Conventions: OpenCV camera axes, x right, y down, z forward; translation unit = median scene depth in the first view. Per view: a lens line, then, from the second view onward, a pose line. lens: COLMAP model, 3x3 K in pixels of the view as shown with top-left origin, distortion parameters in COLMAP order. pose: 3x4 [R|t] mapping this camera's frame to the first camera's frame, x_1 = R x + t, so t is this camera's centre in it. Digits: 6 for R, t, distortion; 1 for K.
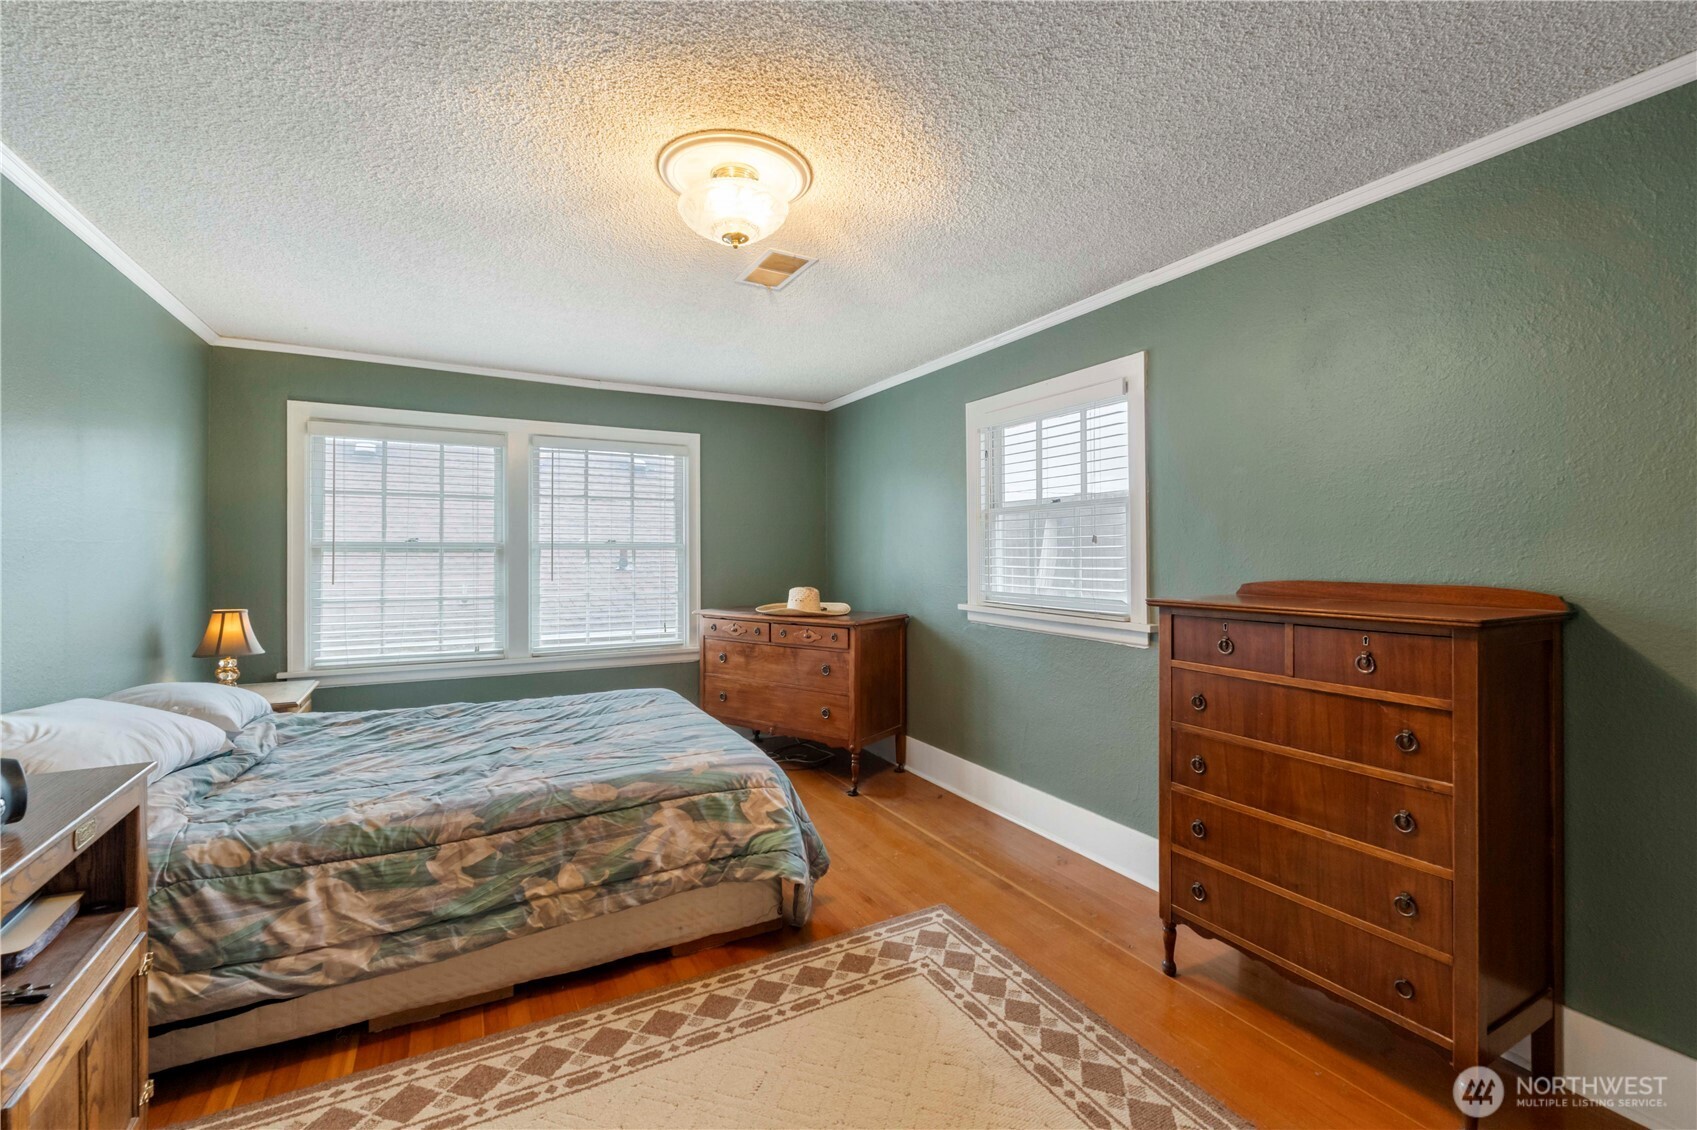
lens RADIAL K [[724.4, 0, 848.1], [0, 724.4, 544.5], [0, 0, 1]] dist [-0.006893, -0.000022]
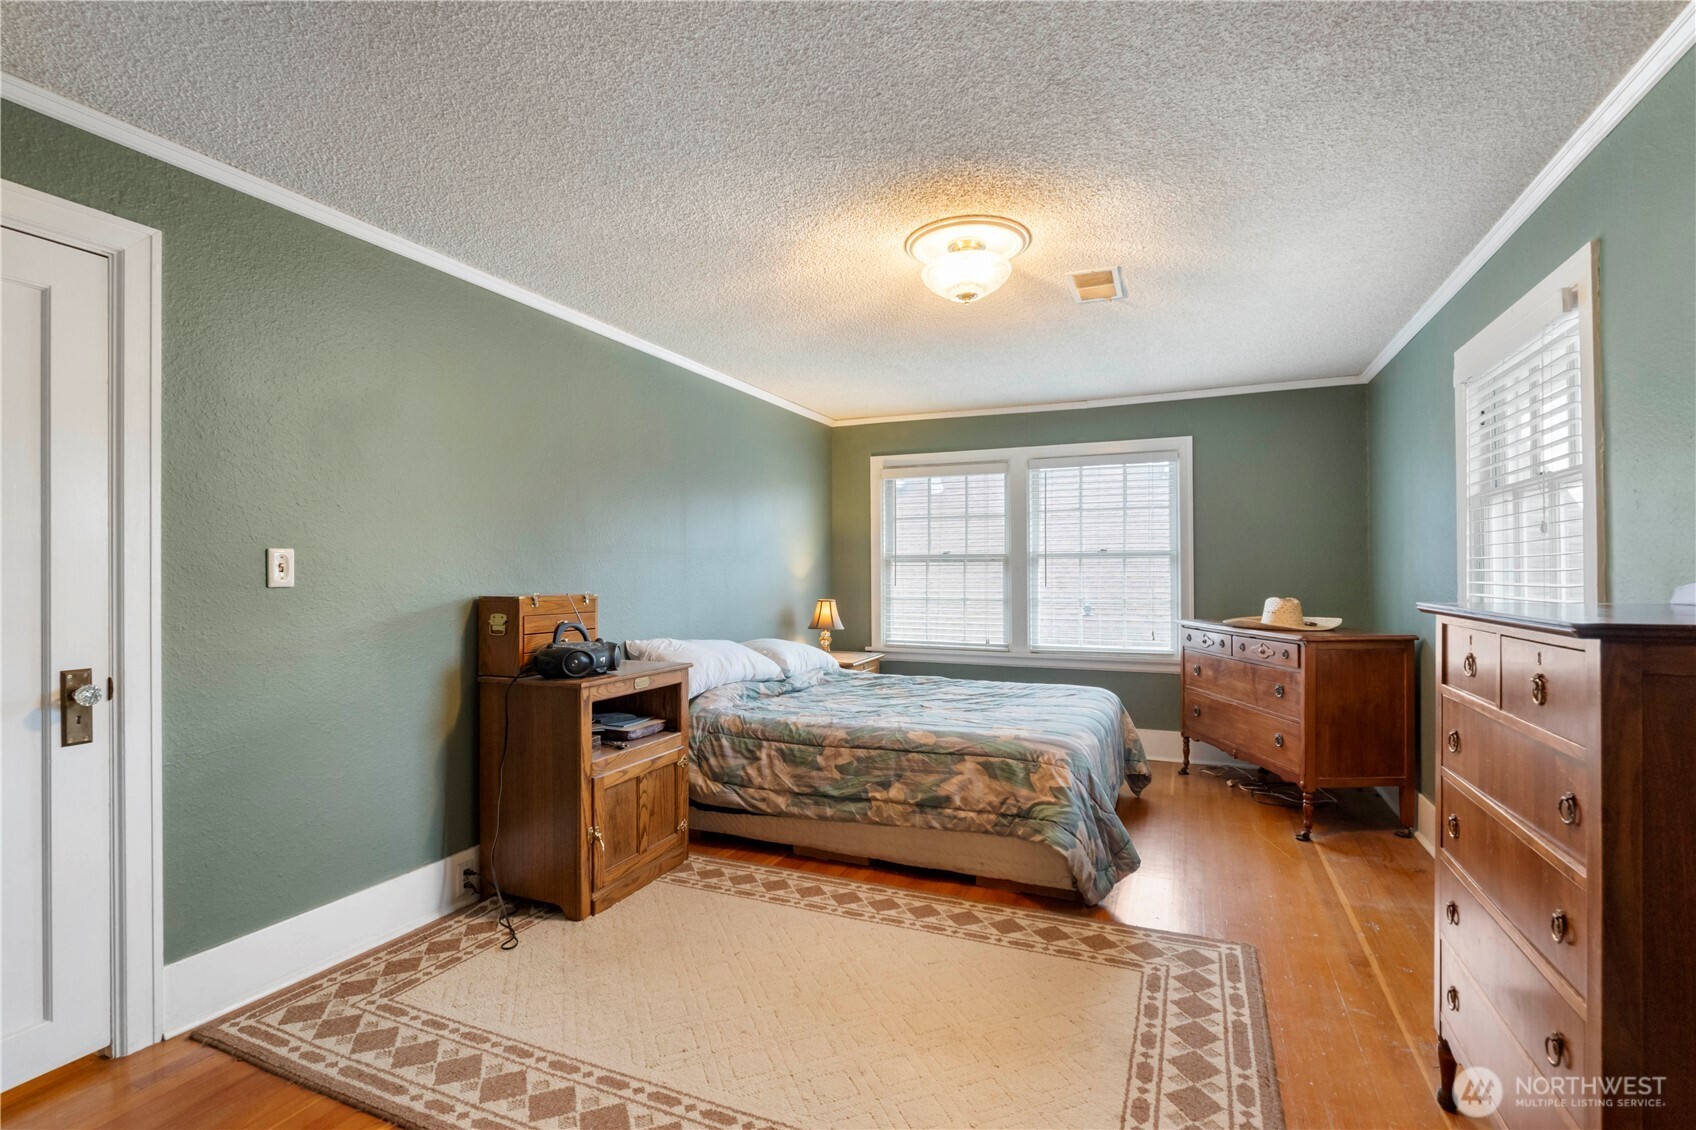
lens RADIAL K [[785.7, 0, 848.0], [0, 785.7, 565.0], [0, 0, 1]] dist [-0.001898, -0.000397]
pose [[0.608669, -0.009343, -0.793370, 0.710794], [0.011876, 0.999926, -0.002665, 0.030958], [0.793336, -0.007800, 0.608734, 0.022515]]
